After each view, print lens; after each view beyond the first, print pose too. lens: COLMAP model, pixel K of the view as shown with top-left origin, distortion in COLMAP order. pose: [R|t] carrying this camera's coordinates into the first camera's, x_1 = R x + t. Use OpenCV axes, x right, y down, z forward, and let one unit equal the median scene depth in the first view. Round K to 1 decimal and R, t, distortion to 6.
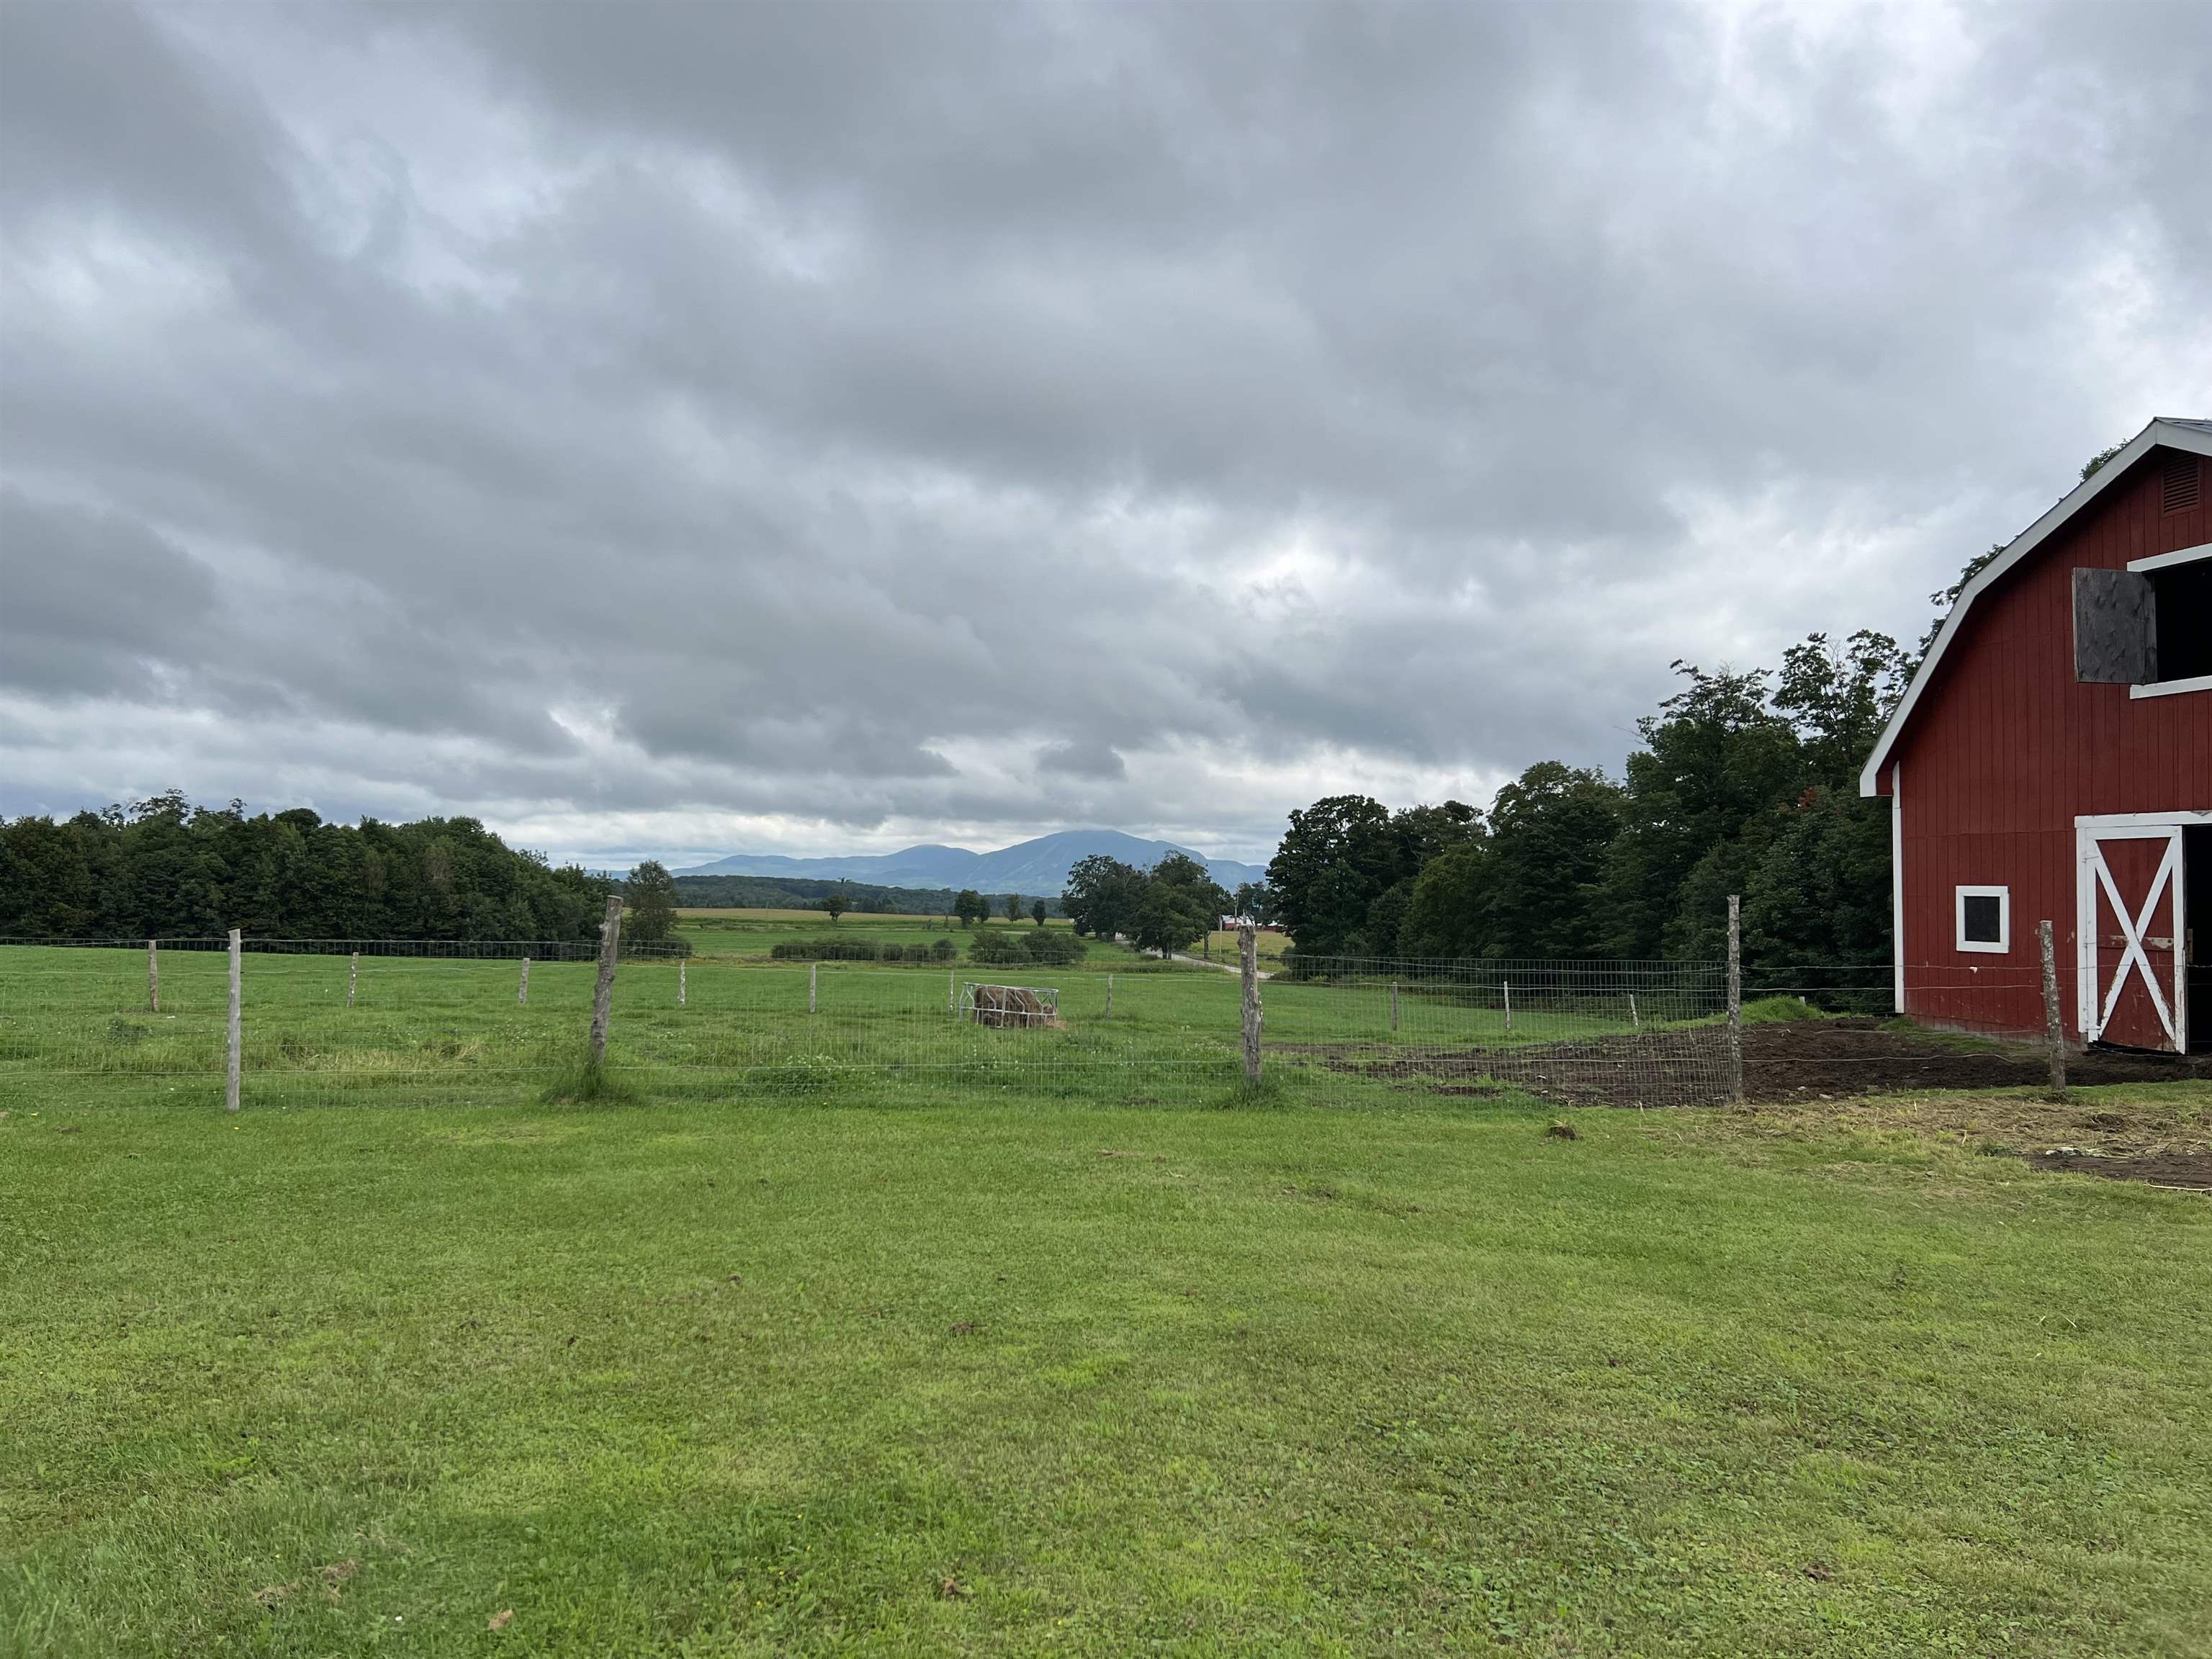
lens RADIAL K [[1676.0, 0, 1113.4], [0, 1676.0, 829.0], [0, 0, 1]] dist [0.009446, 0.002961]
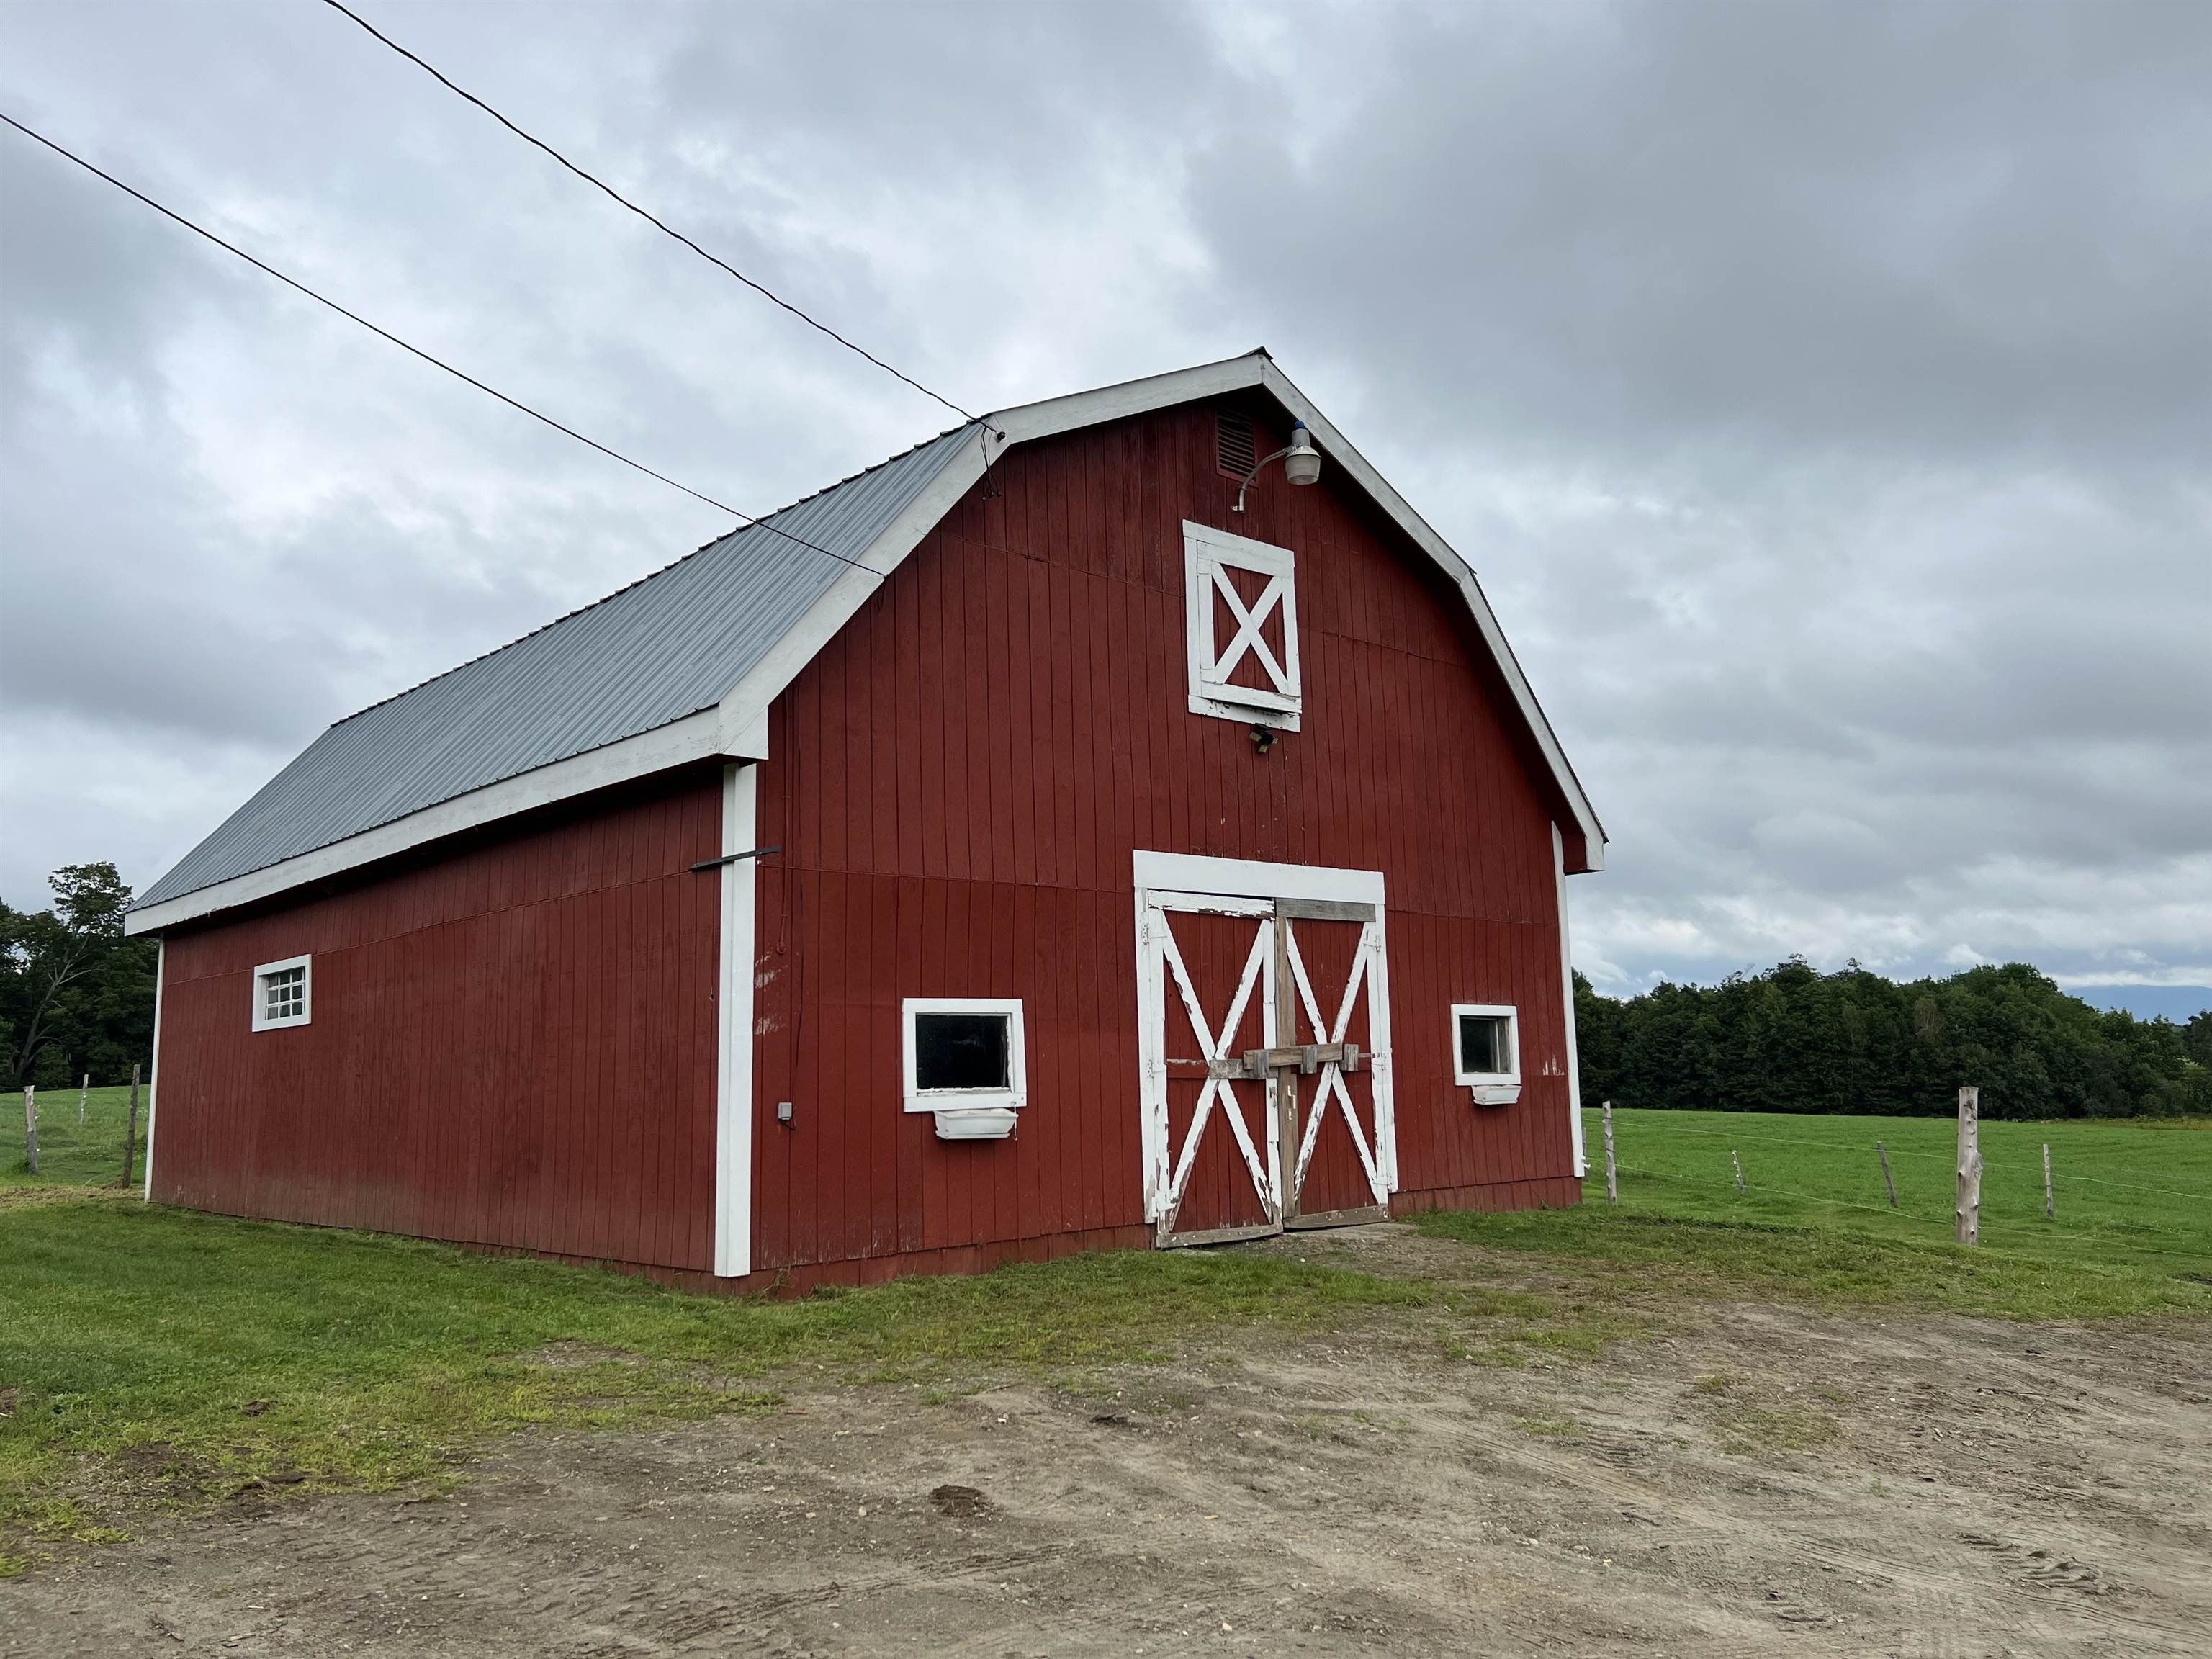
lens RADIAL K [[1676.0, 0, 1112.8], [0, 1676.0, 822.3], [0, 0, 1]] dist [0.009446, 0.002961]
pose [[0.426736, -0.147639, -0.892244, 0.293600], [0.059696, 0.989032, -0.135104, 0.014372], [0.902404, 0.004390, 0.430869, 0.170297]]
